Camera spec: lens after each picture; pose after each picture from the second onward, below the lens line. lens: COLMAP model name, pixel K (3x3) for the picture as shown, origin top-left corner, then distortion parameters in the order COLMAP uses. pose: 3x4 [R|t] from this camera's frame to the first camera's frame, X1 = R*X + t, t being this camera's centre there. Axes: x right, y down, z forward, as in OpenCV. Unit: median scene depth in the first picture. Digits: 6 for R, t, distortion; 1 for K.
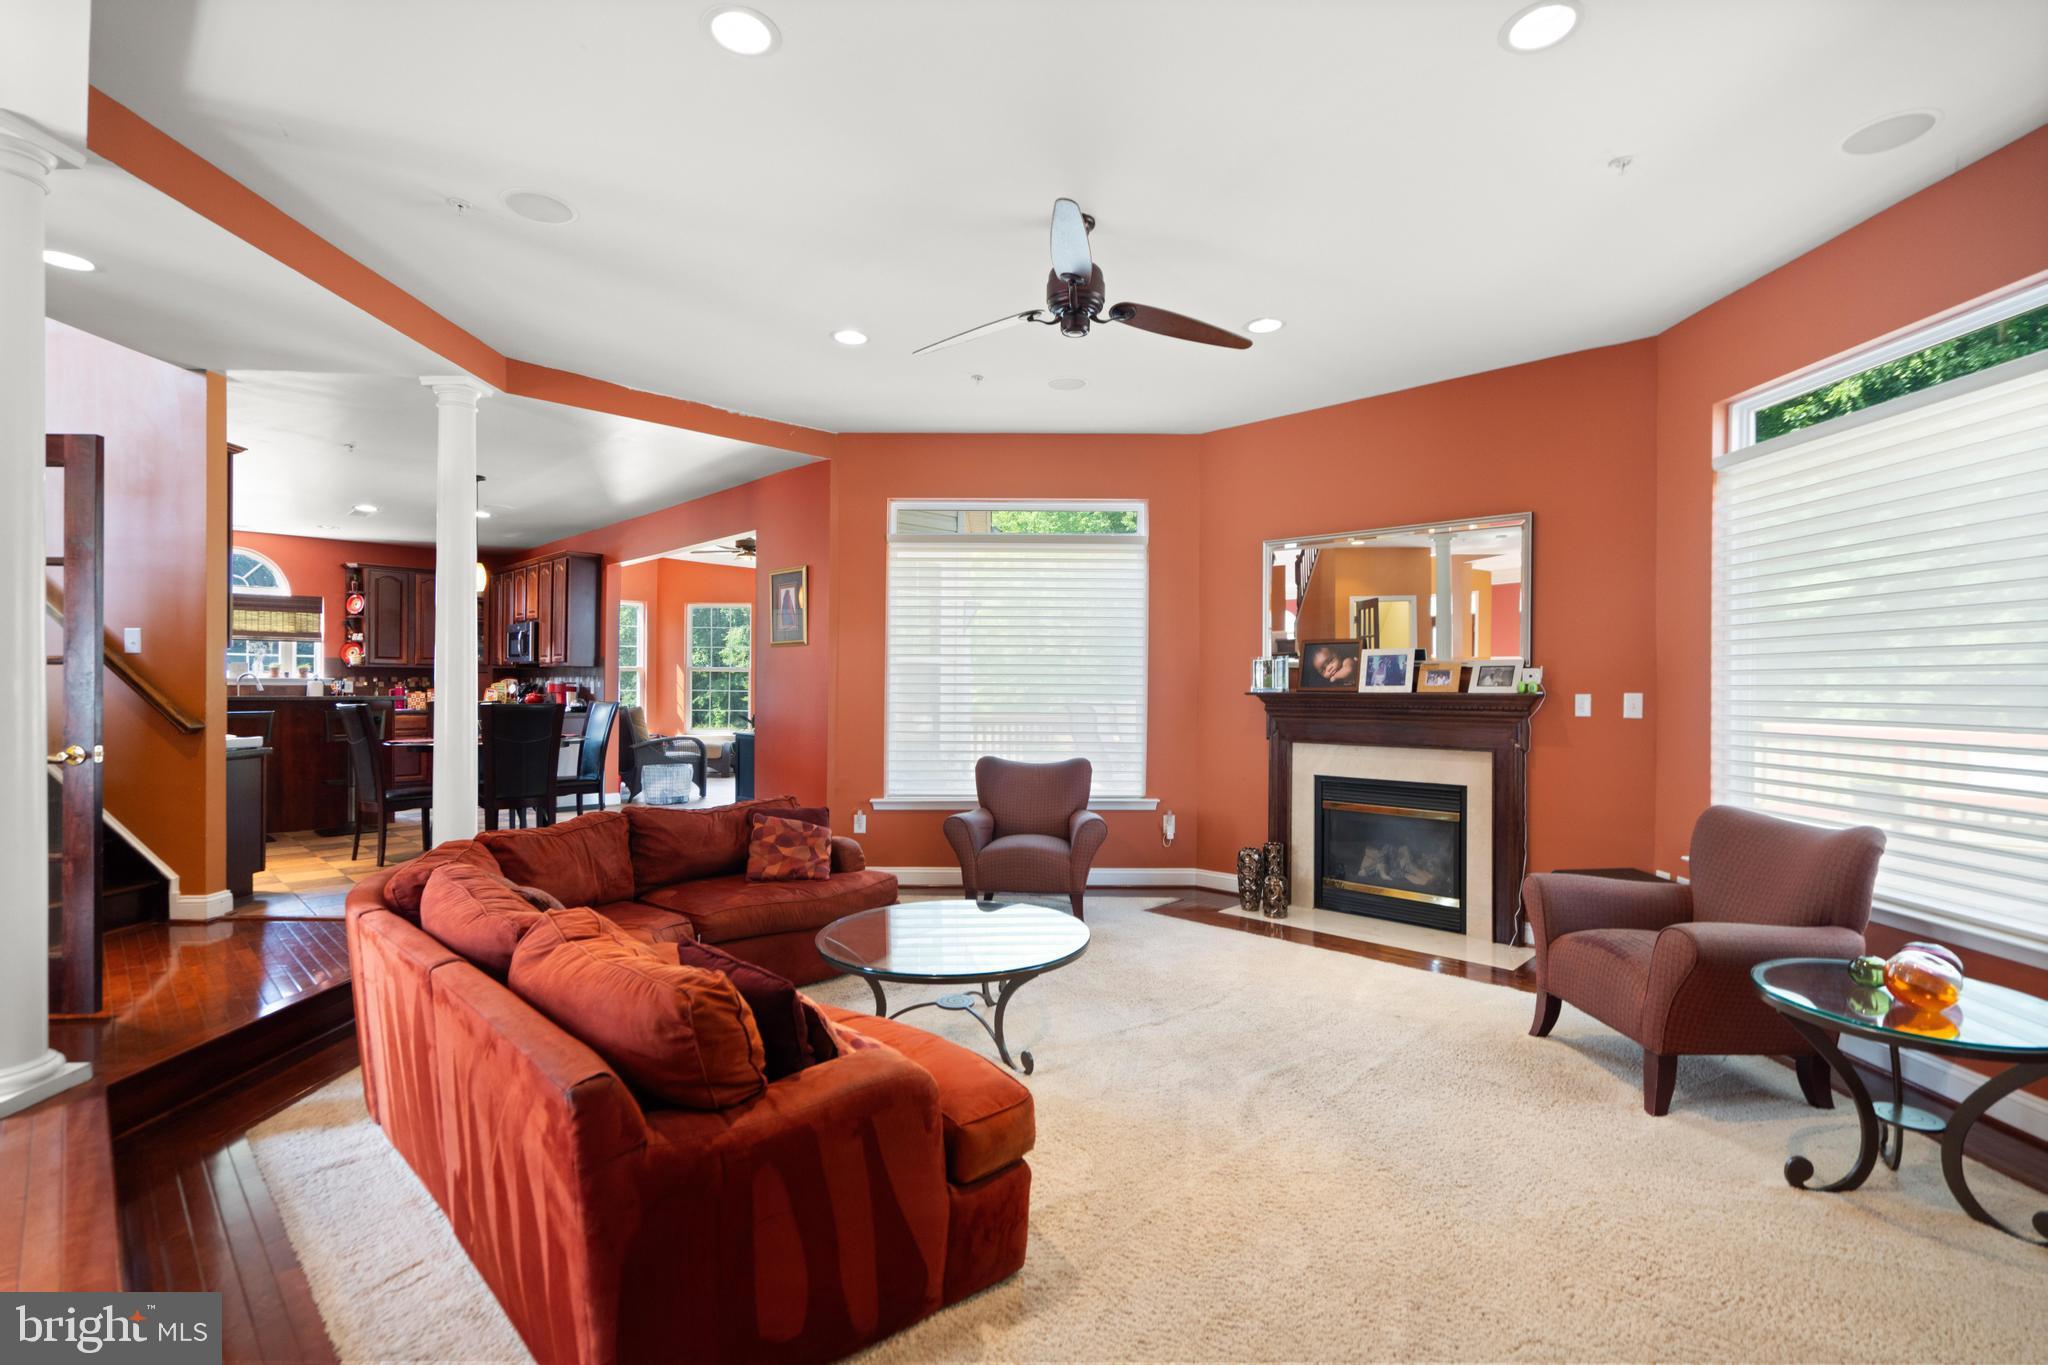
lens RADIAL K [[935.9, 0, 1021.8], [0, 935.9, 690.1], [0, 0, 1]] dist [-0.002579, 0.001047]
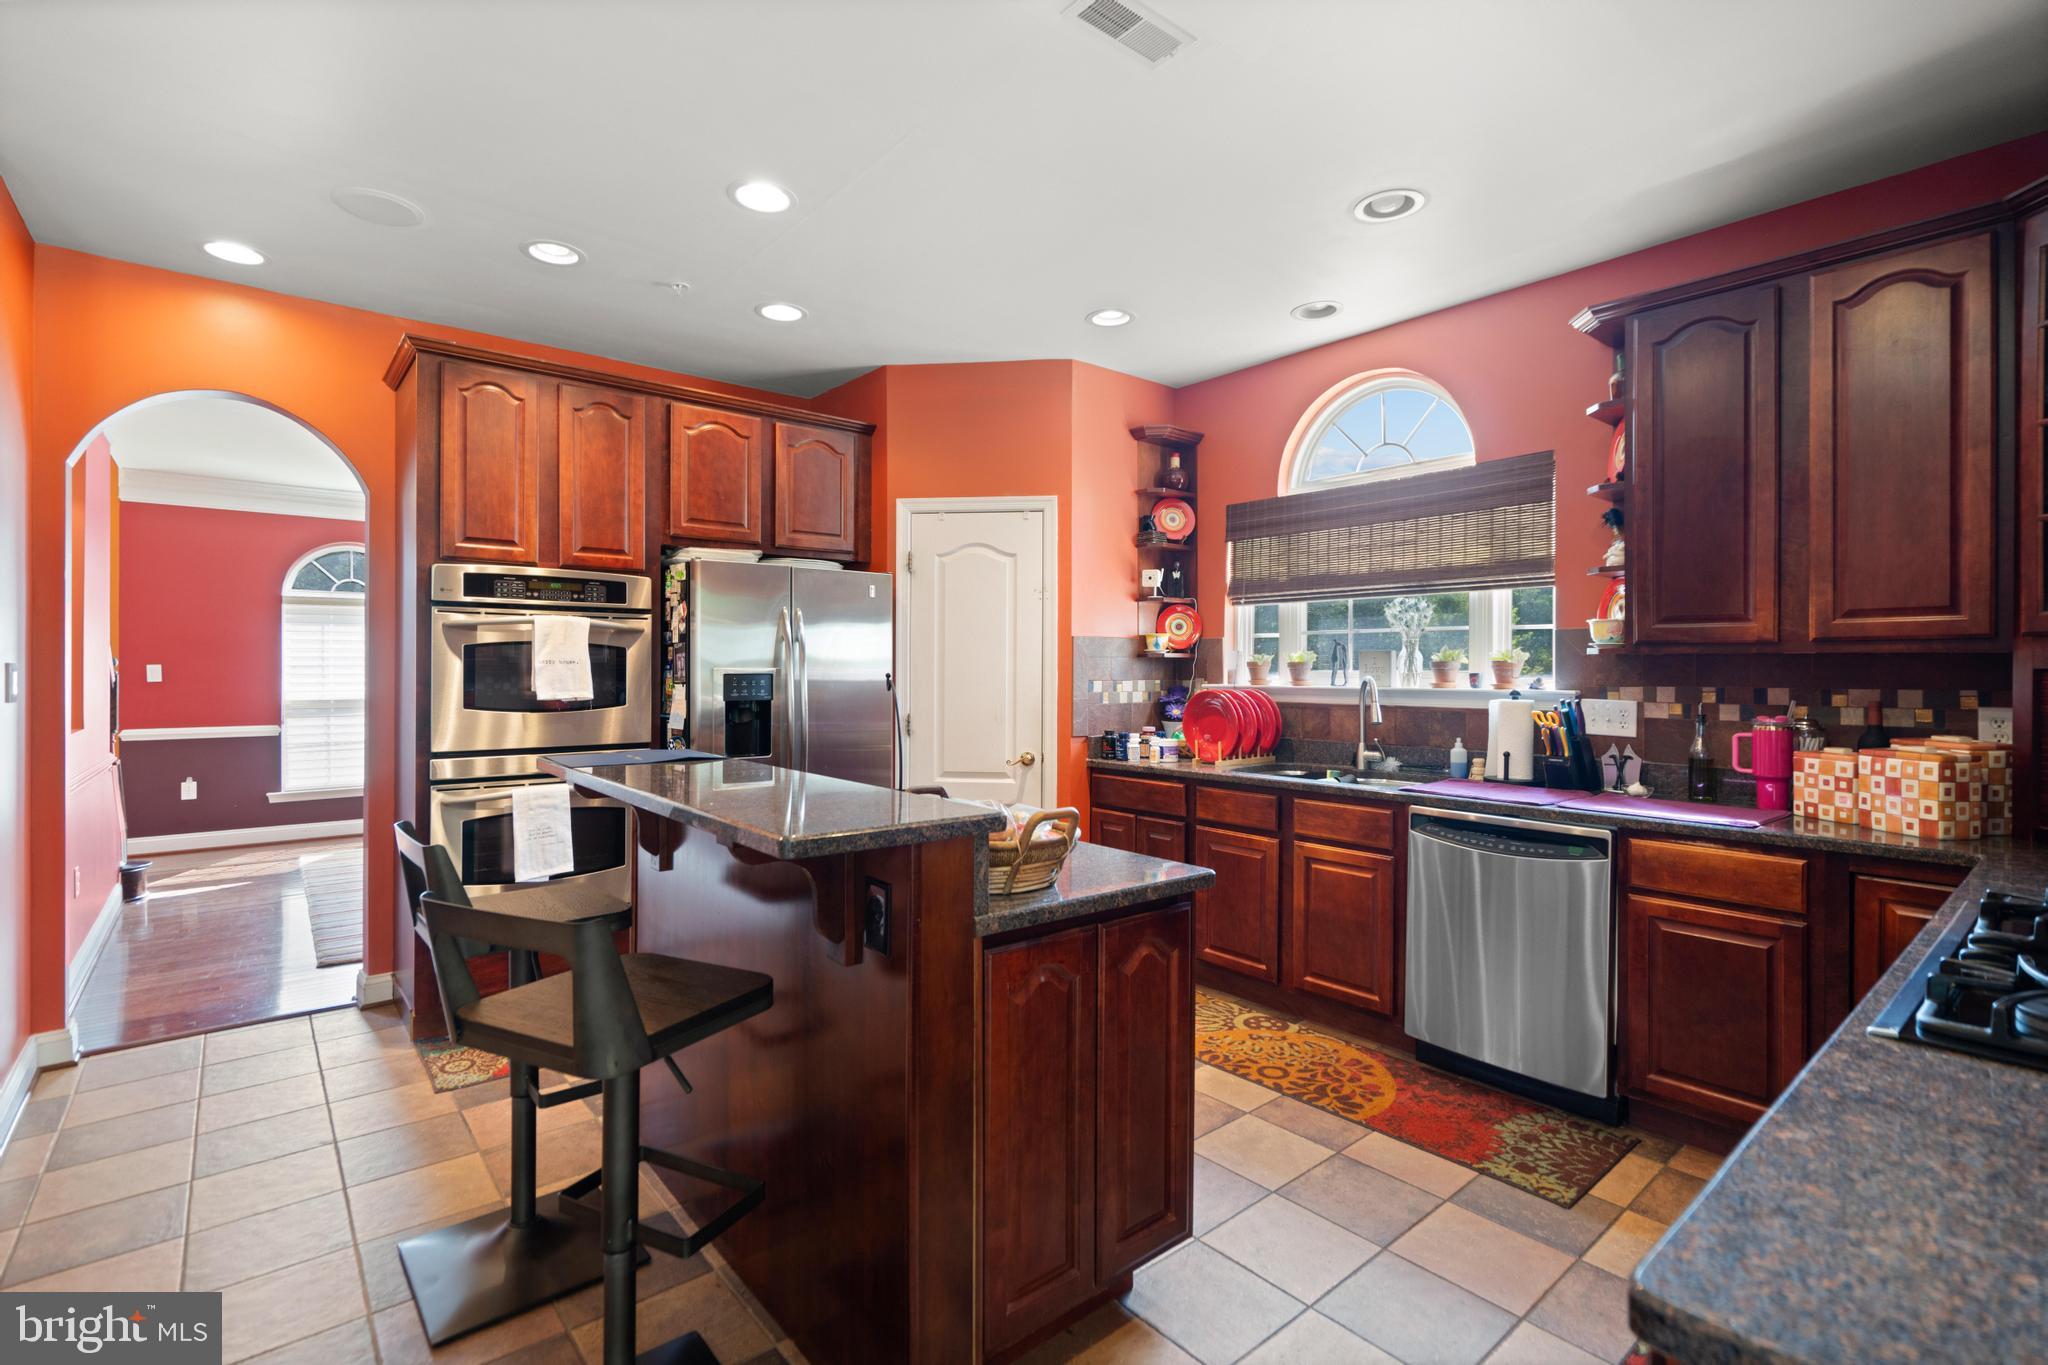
lens RADIAL K [[938.7, 0, 1025.9], [0, 938.7, 665.2], [0, 0, 1]] dist [-0.001581, 0.000266]
pose [[-0.093780, -0.005700, -0.995577, -0.391231], [-0.002884, 0.999981, -0.005454, -0.019293], [0.995589, 0.002360, -0.093795, 0.840929]]
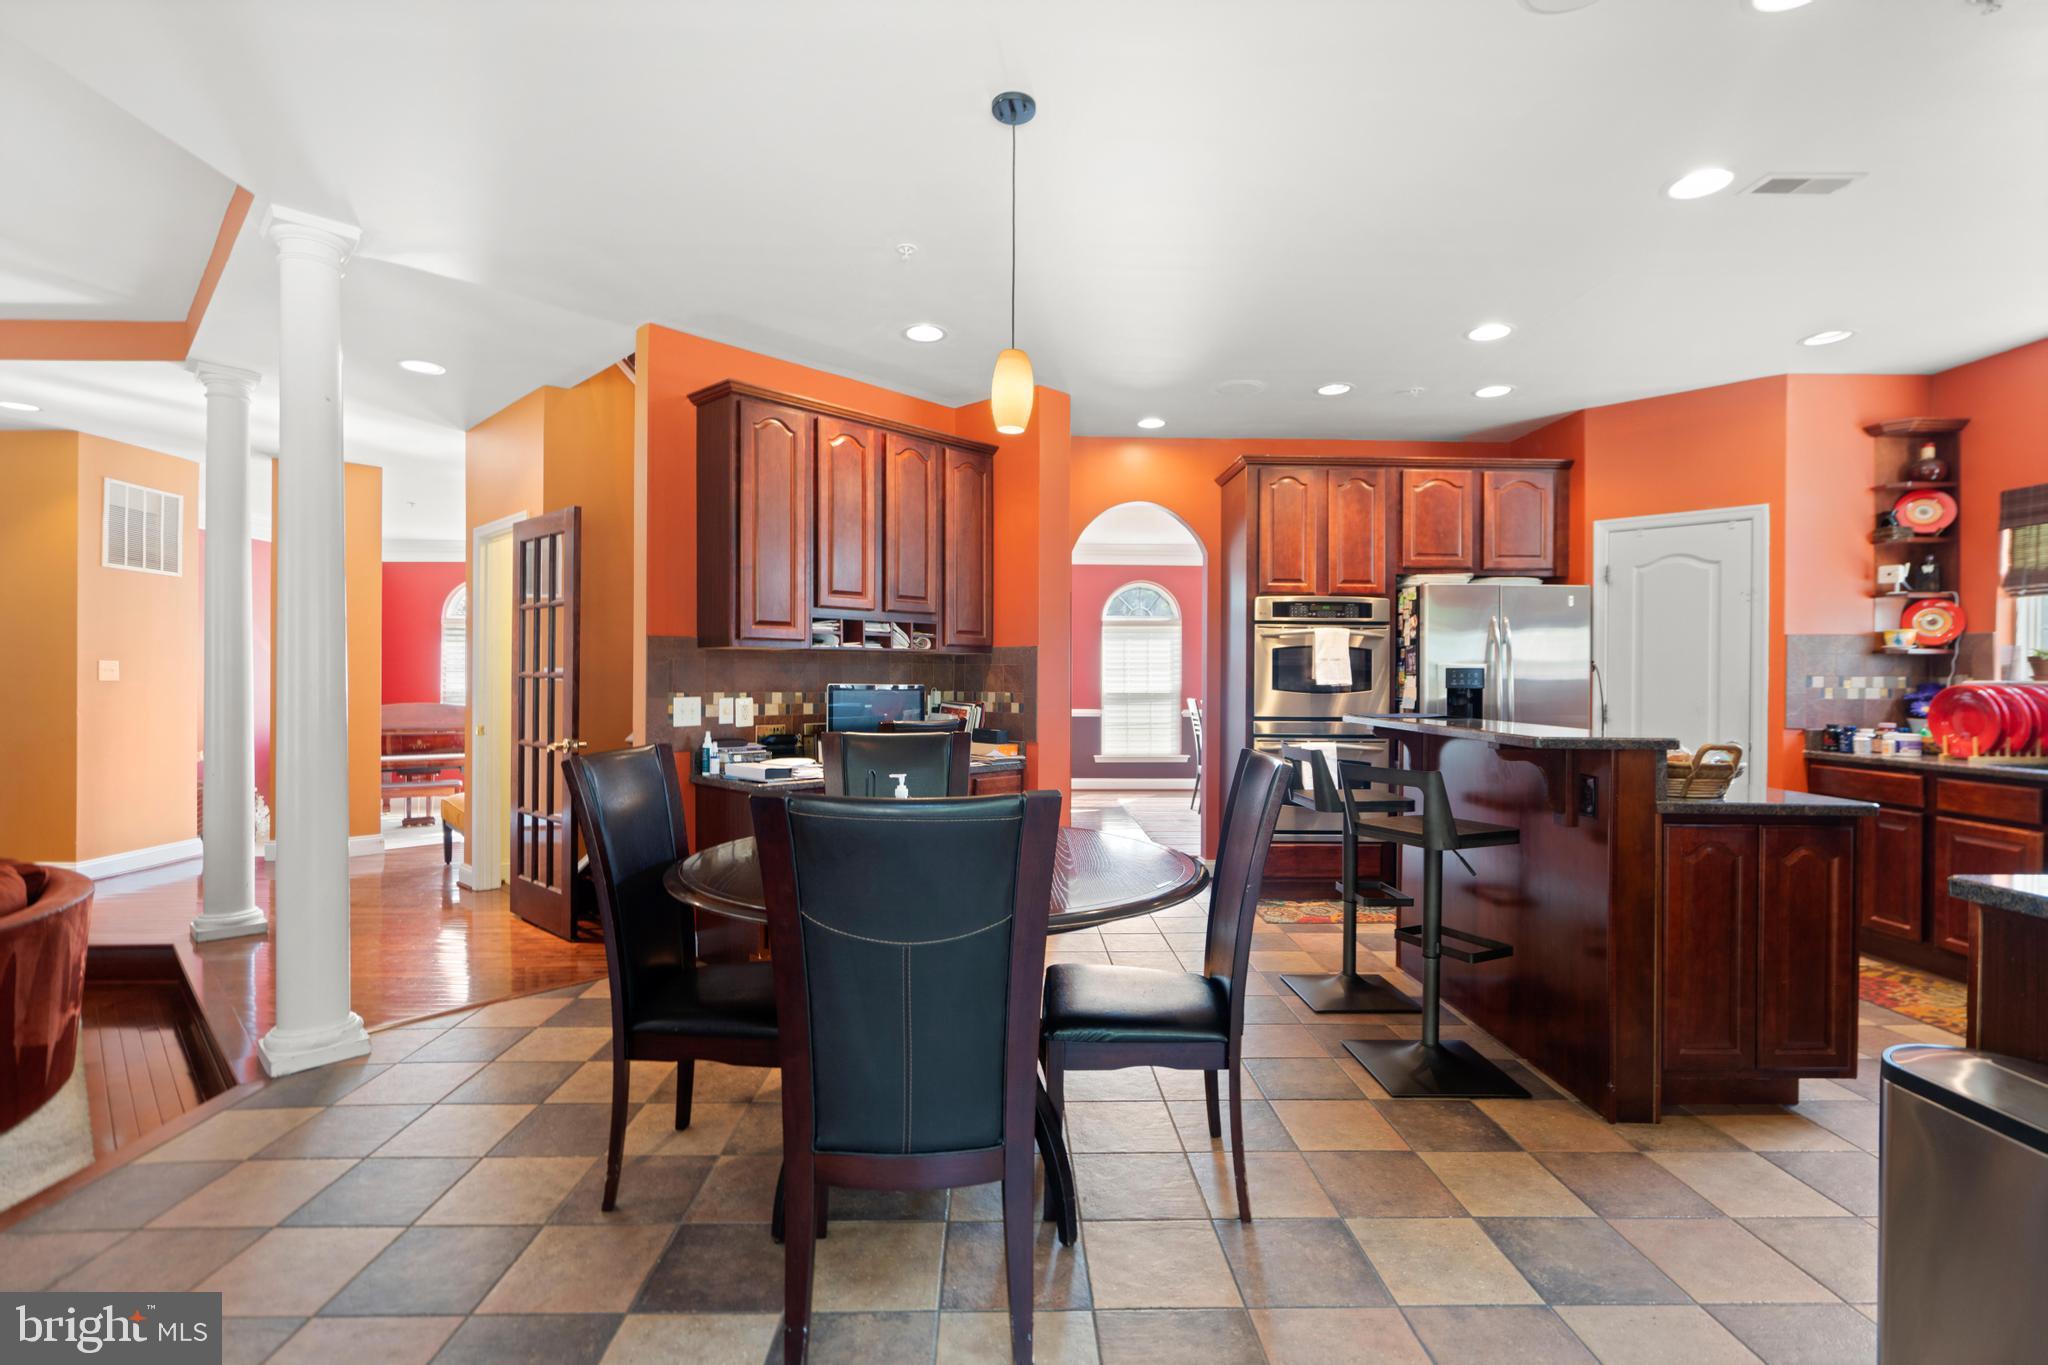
lens RADIAL K [[955.5, 0, 1016.4], [0, 955.5, 675.8], [0, 0, 1]] dist [0.002835, 0.001135]
pose [[-0.693665, -0.007990, -0.720253, -0.225906], [-0.009235, 0.999955, -0.002199, -0.010254], [0.720239, 0.005127, -0.693708, 0.875307]]
